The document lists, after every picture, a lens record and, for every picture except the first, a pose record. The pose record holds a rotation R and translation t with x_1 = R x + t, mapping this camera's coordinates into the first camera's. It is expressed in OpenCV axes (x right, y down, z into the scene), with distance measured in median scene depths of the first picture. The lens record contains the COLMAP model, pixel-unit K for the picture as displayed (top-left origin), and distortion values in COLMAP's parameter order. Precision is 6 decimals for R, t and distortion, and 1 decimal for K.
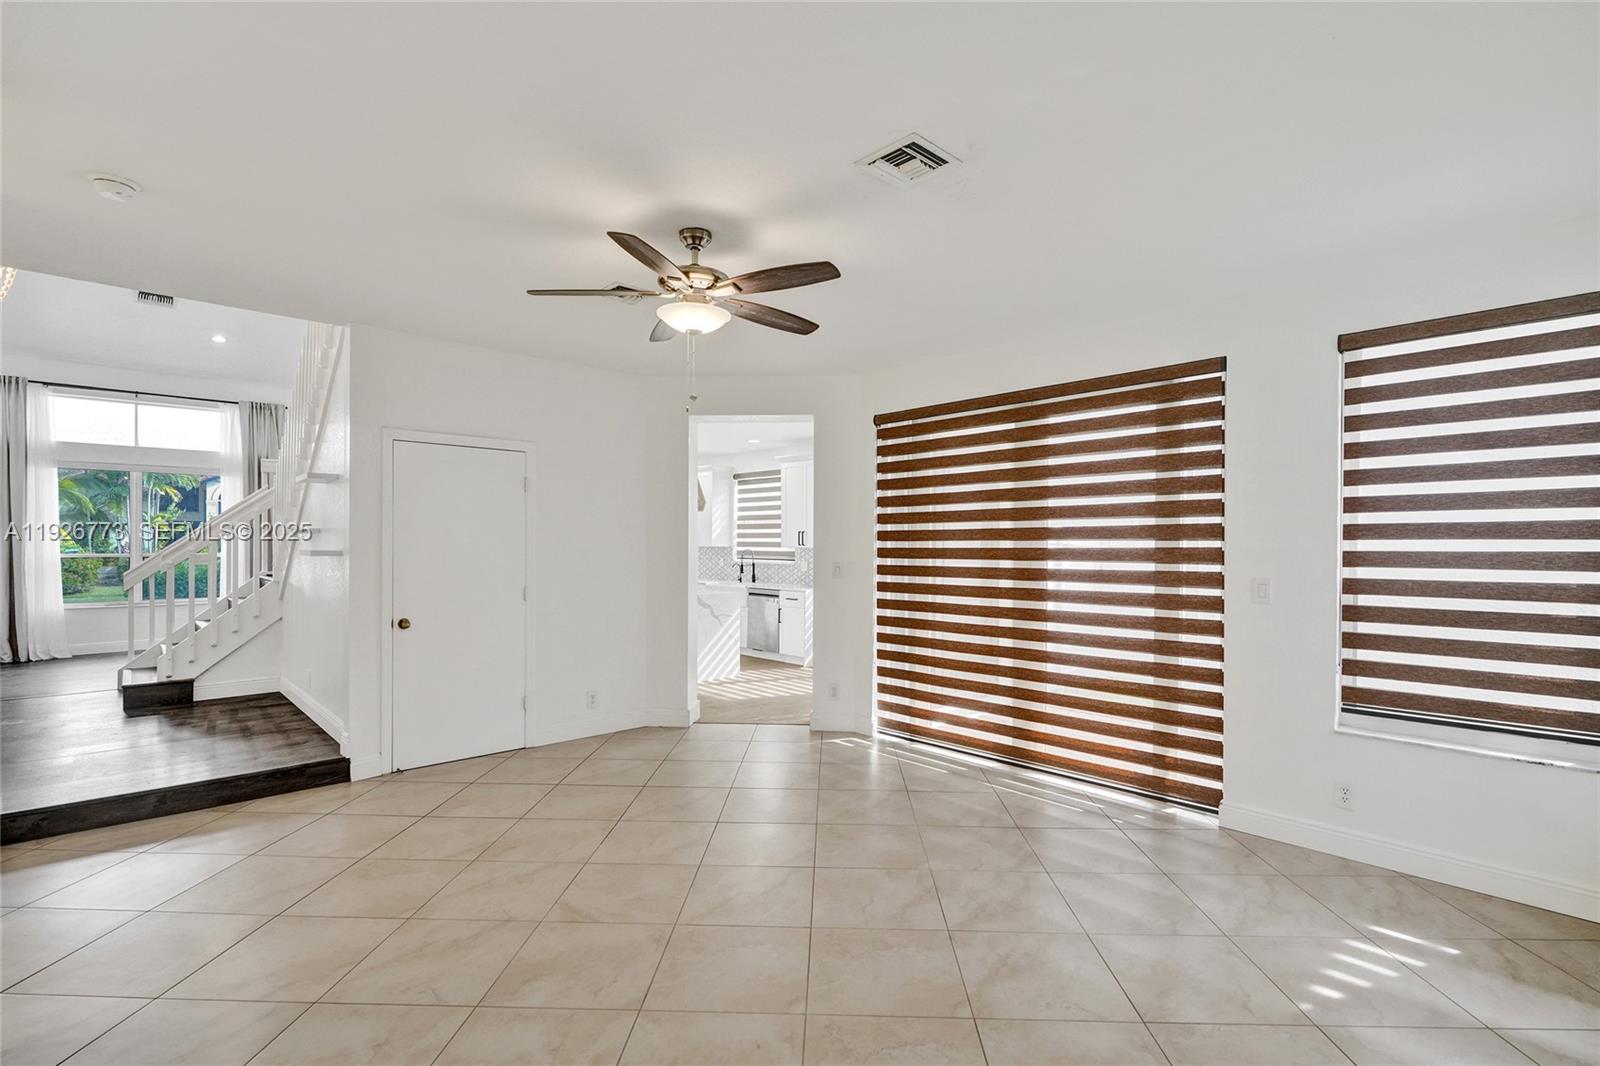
lens RADIAL K [[746.2, 0, 796.8], [0, 746.2, 547.5], [0, 0, 1]] dist [-0.031866, 0.008675]
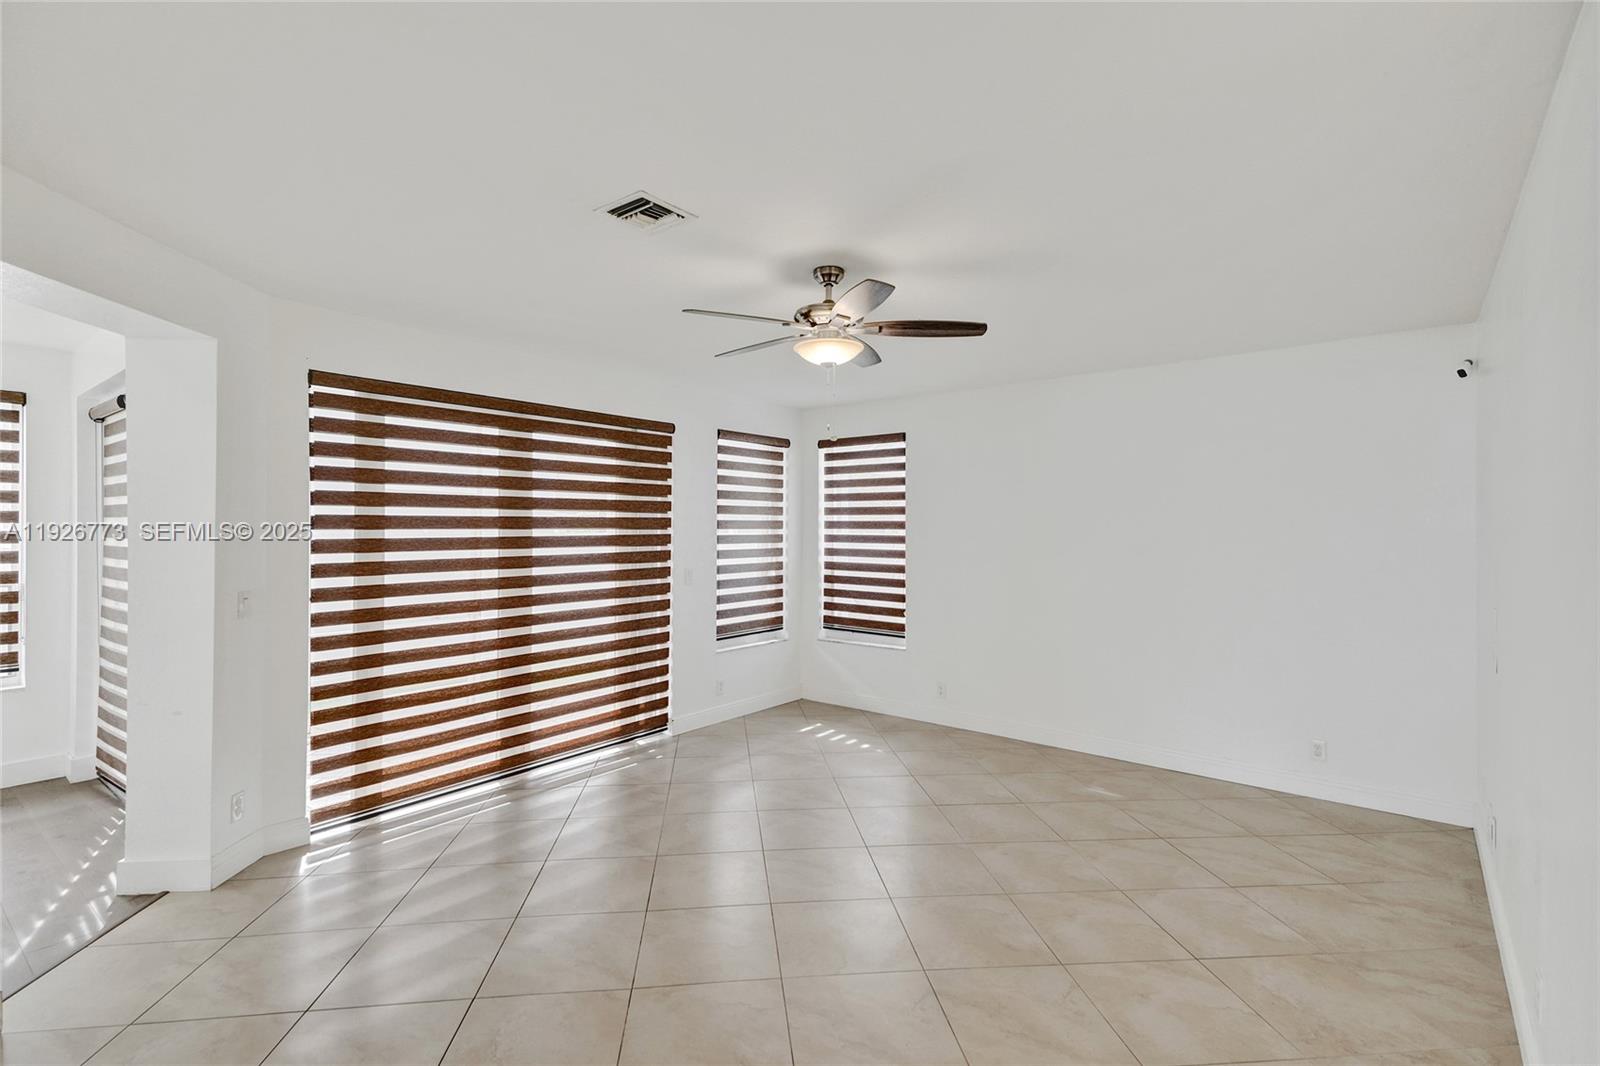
lens RADIAL K [[746.2, 0, 791.4], [0, 746.2, 527.9], [0, 0, 1]] dist [-0.031866, 0.008675]
pose [[-0.181793, -0.007153, 0.983311, -0.372320], [0.001382, 0.999971, 0.007530, -0.021929], [-0.983336, 0.002728, -0.181778, 0.405313]]
